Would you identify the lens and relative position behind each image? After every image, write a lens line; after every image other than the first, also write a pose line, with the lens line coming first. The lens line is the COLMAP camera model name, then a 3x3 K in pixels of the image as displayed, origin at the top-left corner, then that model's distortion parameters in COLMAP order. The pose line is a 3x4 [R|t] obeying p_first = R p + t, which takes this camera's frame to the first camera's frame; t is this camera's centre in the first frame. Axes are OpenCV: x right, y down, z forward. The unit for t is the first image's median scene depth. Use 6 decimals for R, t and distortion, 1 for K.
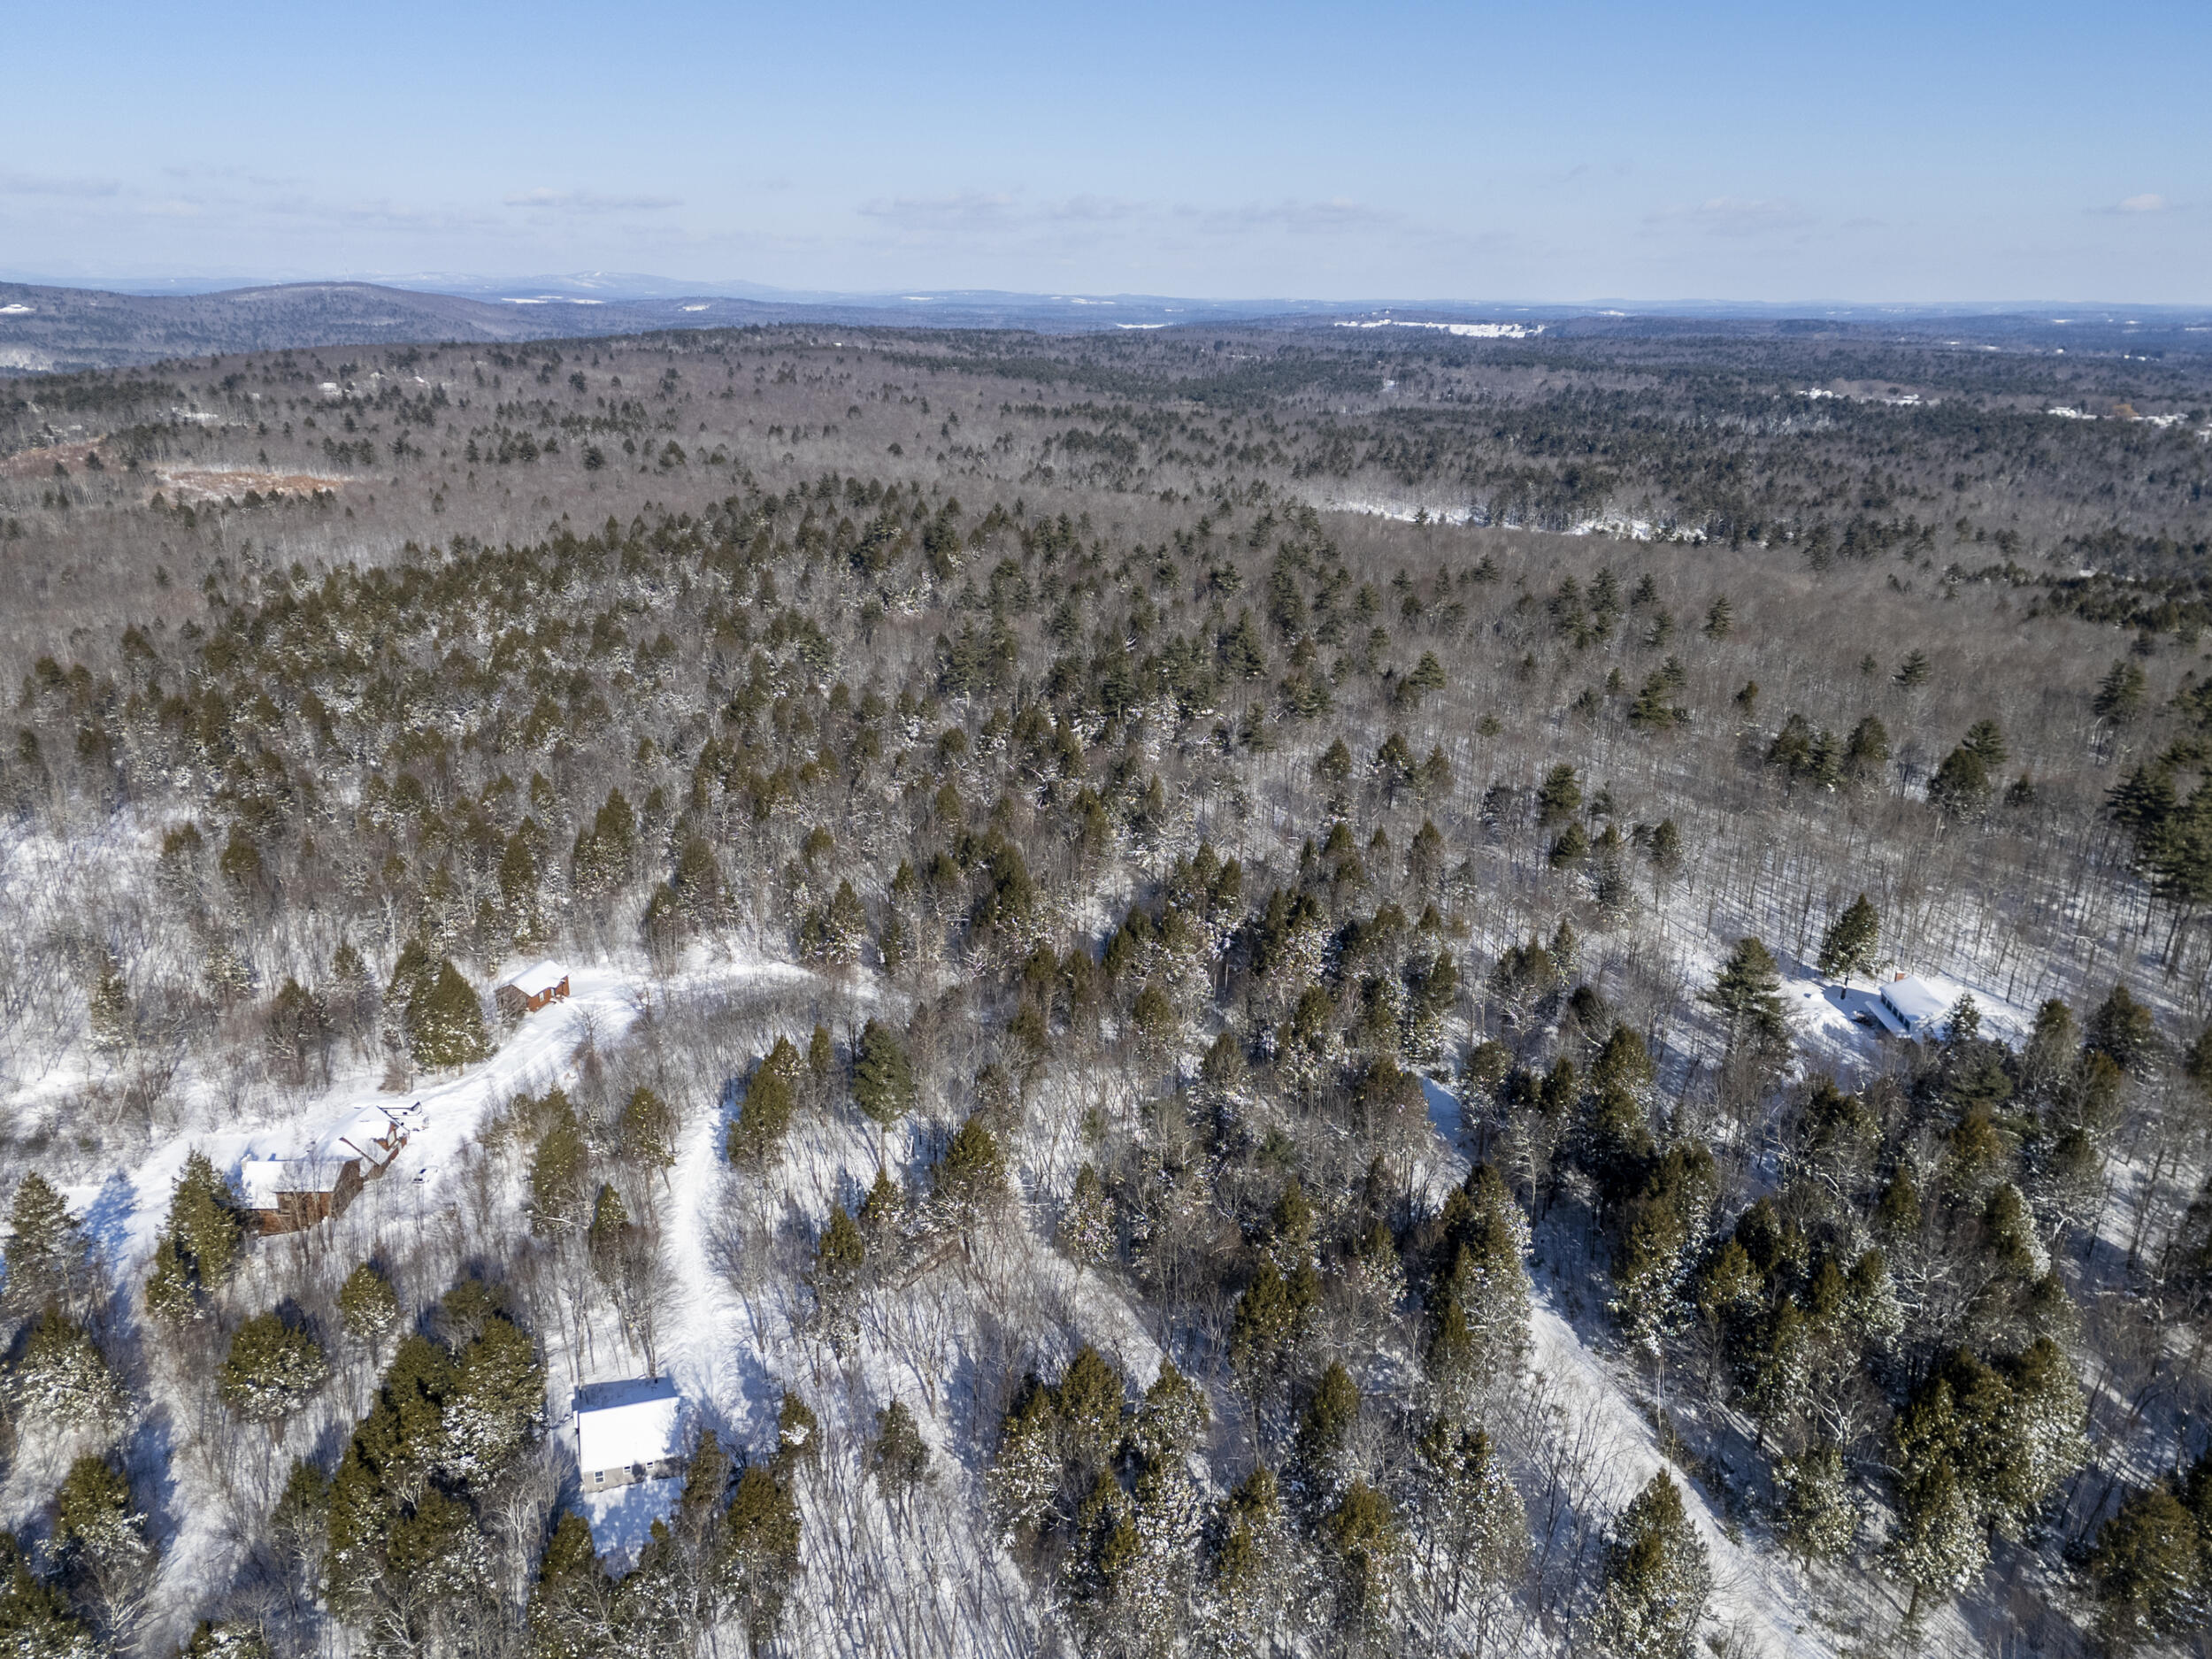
lens RADIAL K [[1607.9, 0, 1096.5], [0, 1607.9, 830.3], [0, 0, 1]] dist [0.076999, -0.065709]
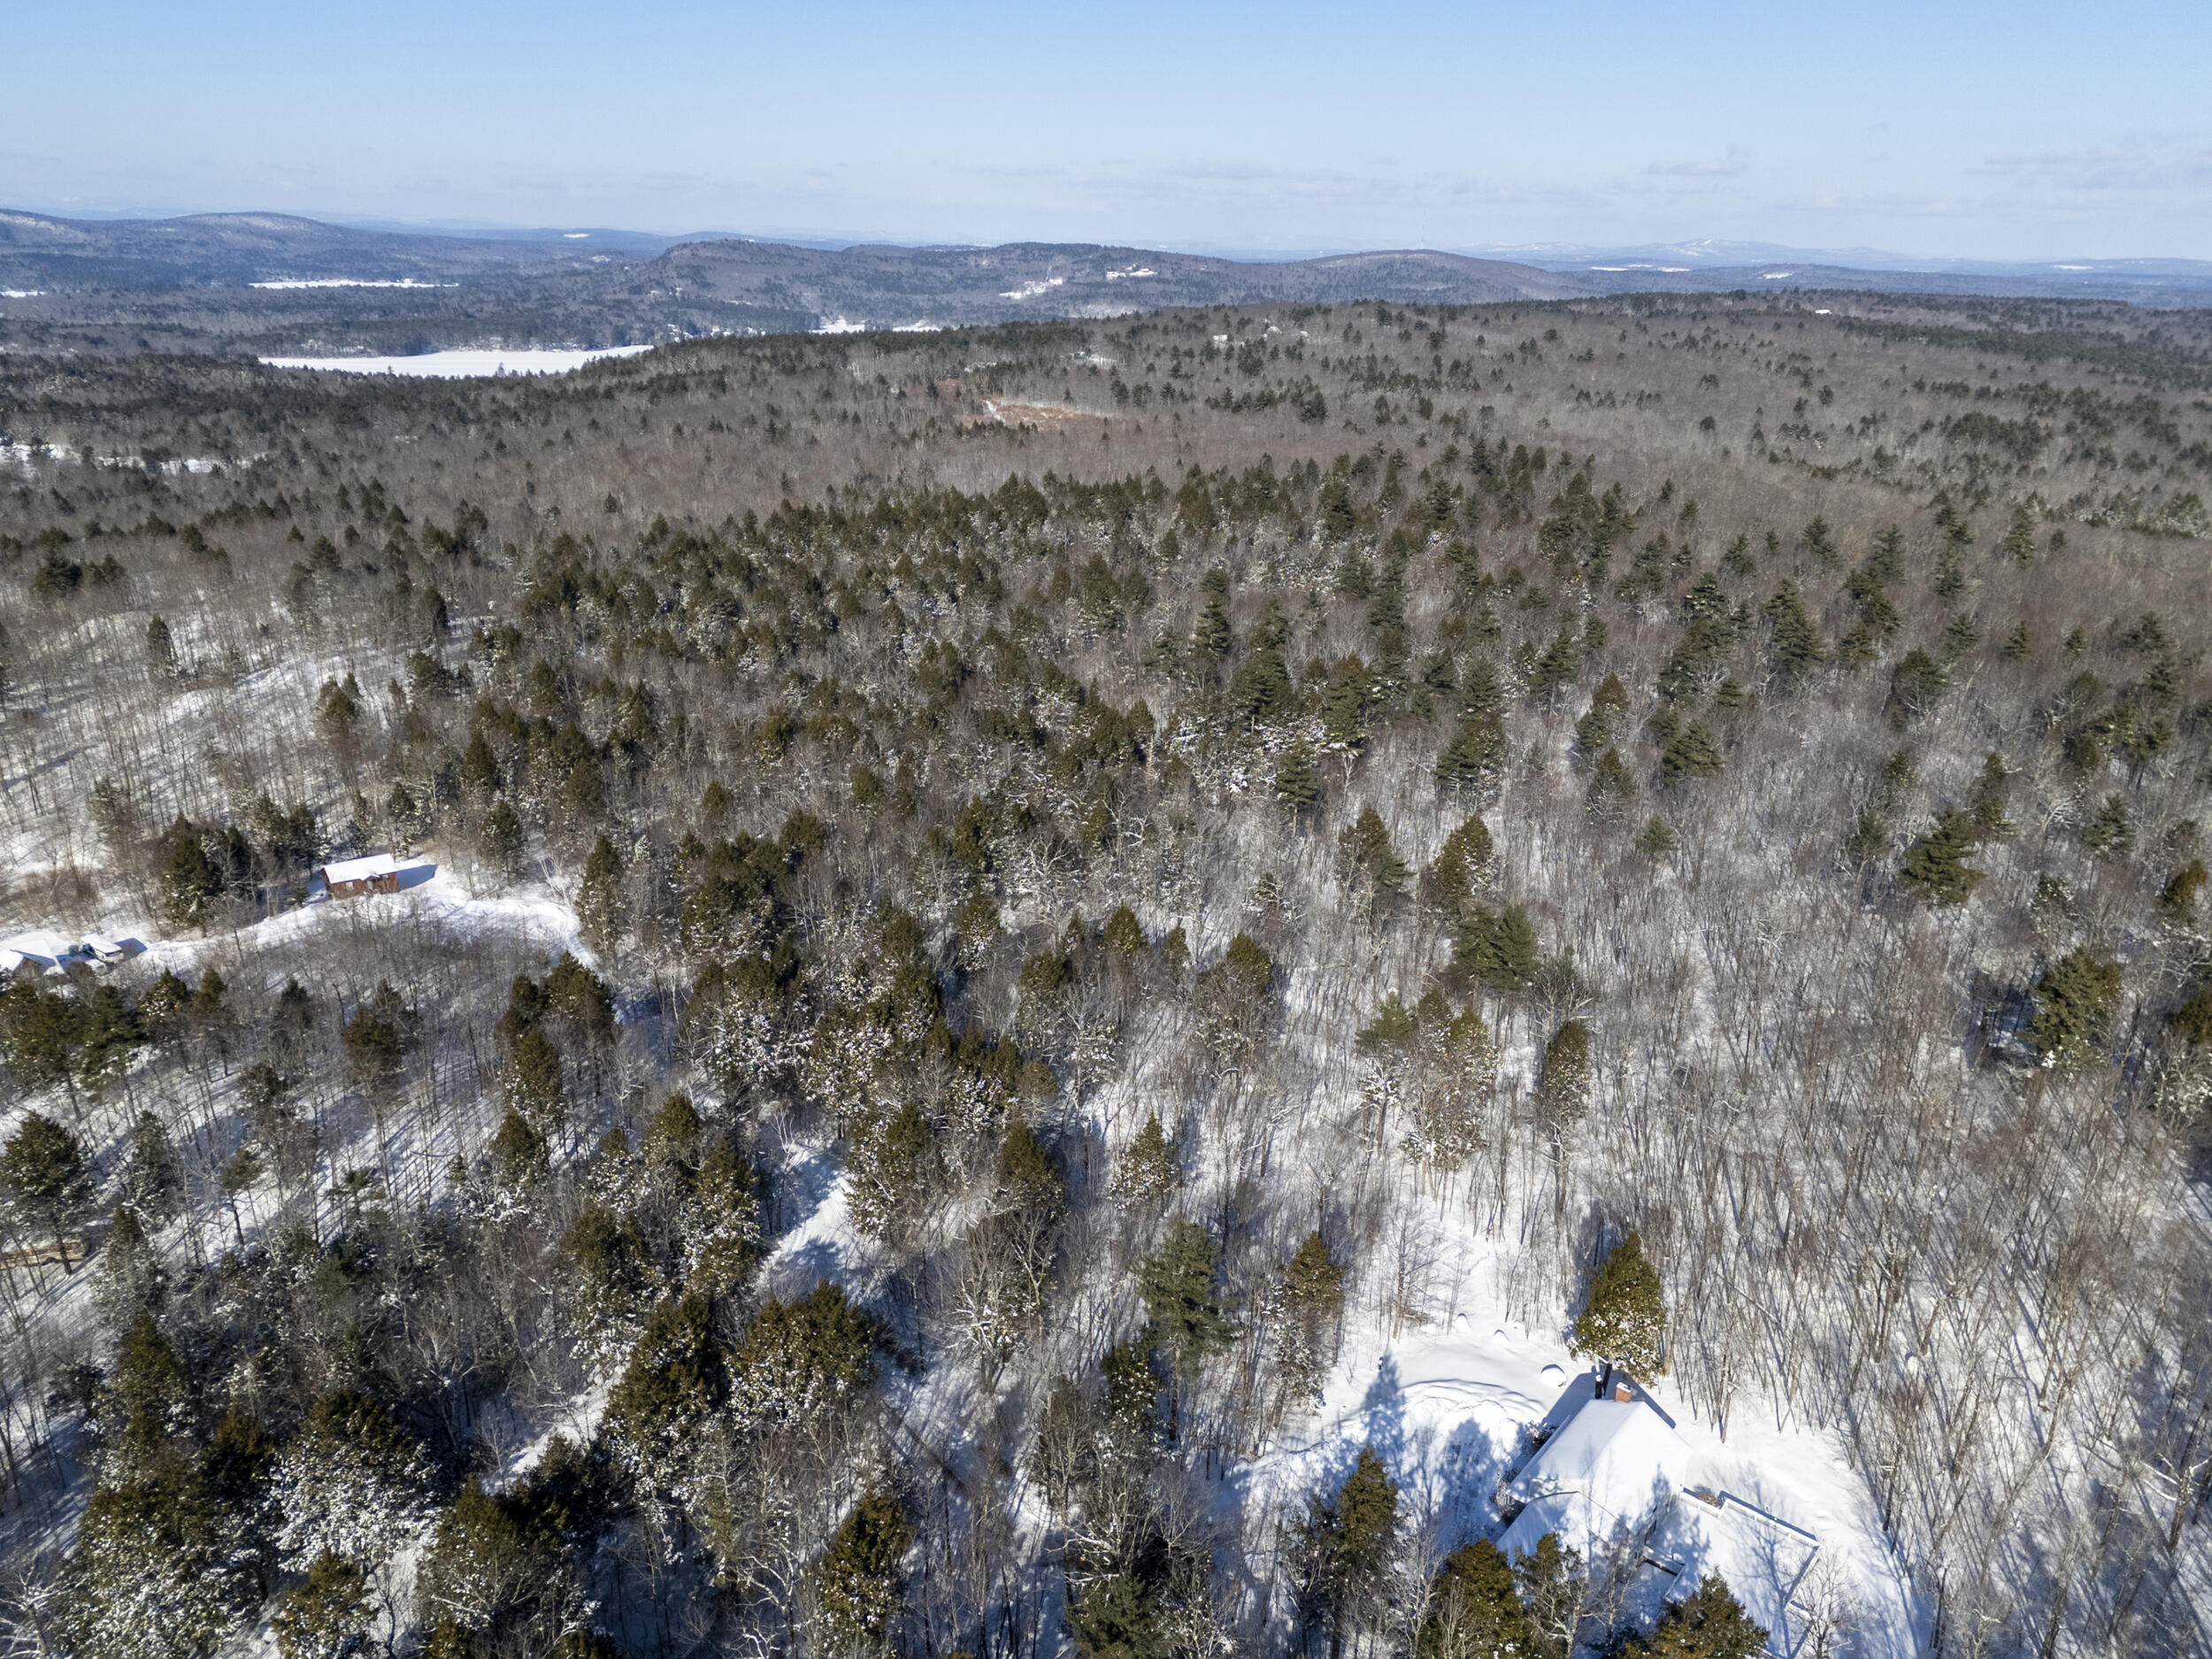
lens RADIAL K [[1610.7, 0, 1097.3], [0, 1610.7, 829.7], [0, 0, 1]] dist [0.061421, -0.039099]
pose [[0.810440, 0.206056, -0.548387, 0.124151], [-0.197297, 0.977418, 0.075687, -0.021065], [0.551598, 0.046855, 0.832793, 0.088571]]
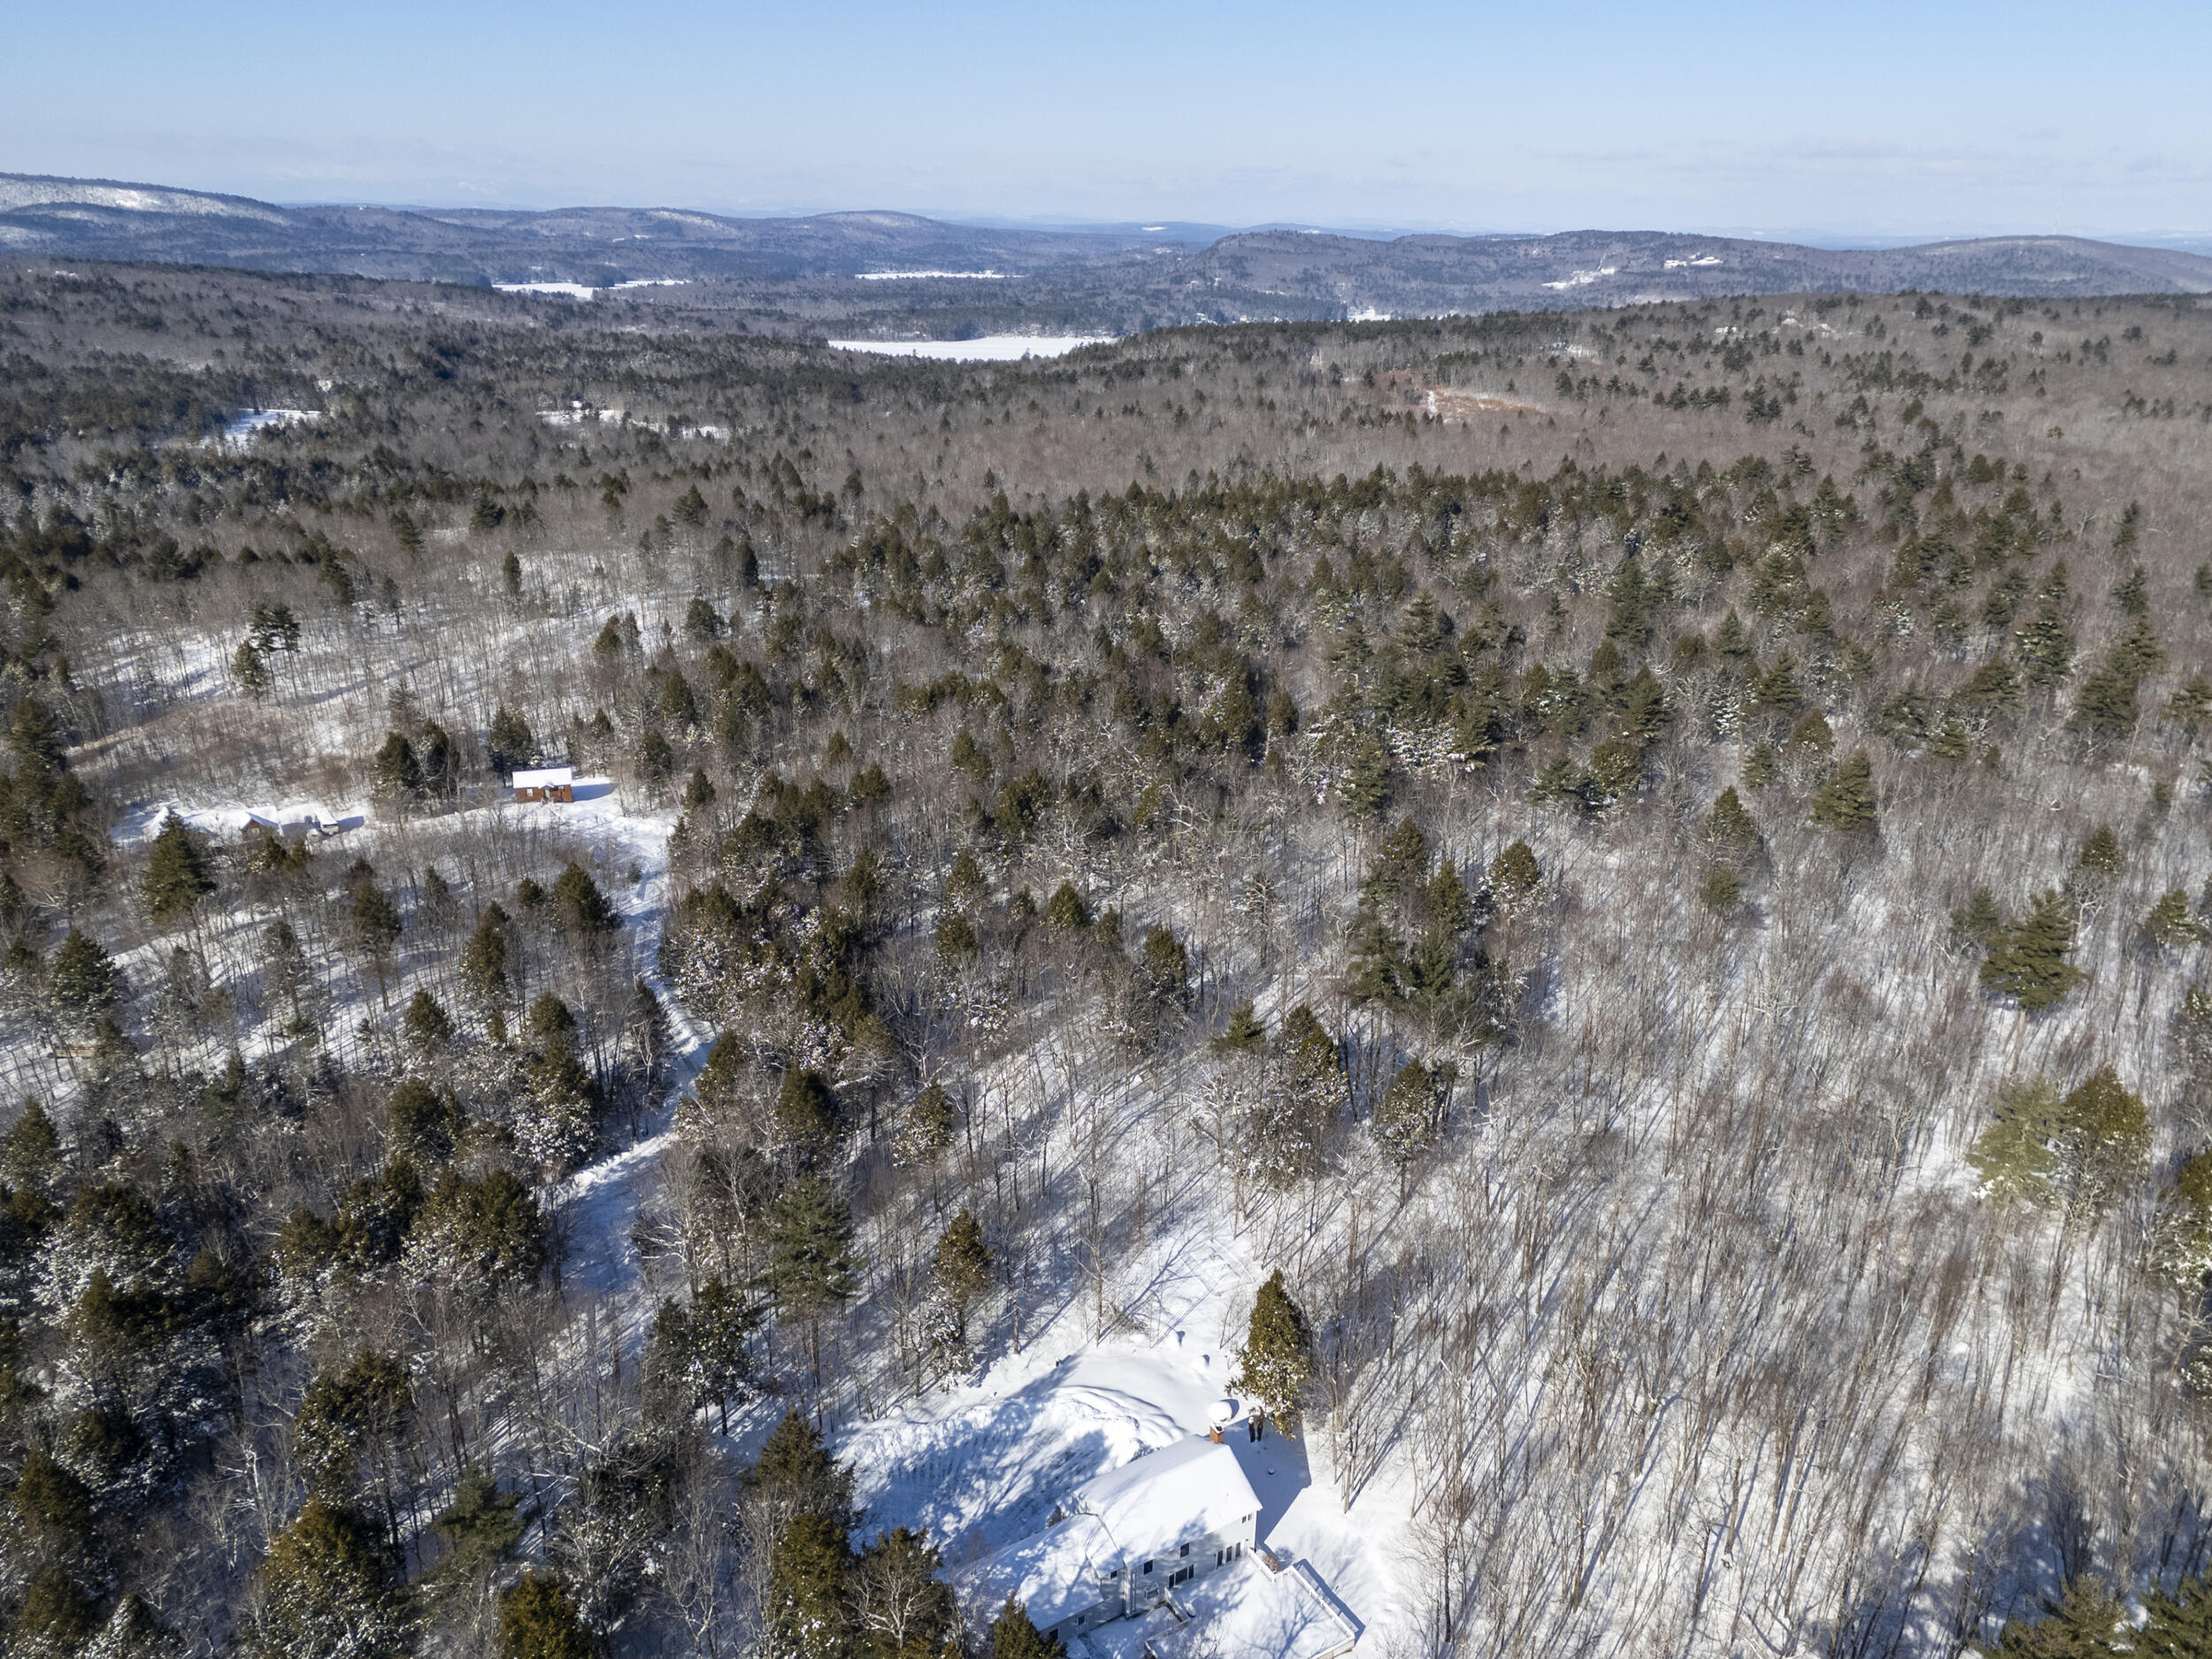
lens RADIAL K [[1610.7, 0, 1097.3], [0, 1610.7, 829.7], [0, 0, 1]] dist [0.061421, -0.039099]
pose [[0.579708, 0.288039, -0.762215, 0.164650], [-0.270985, 0.950341, 0.153032, -0.033211], [0.768444, 0.117835, 0.628975, 0.126527]]
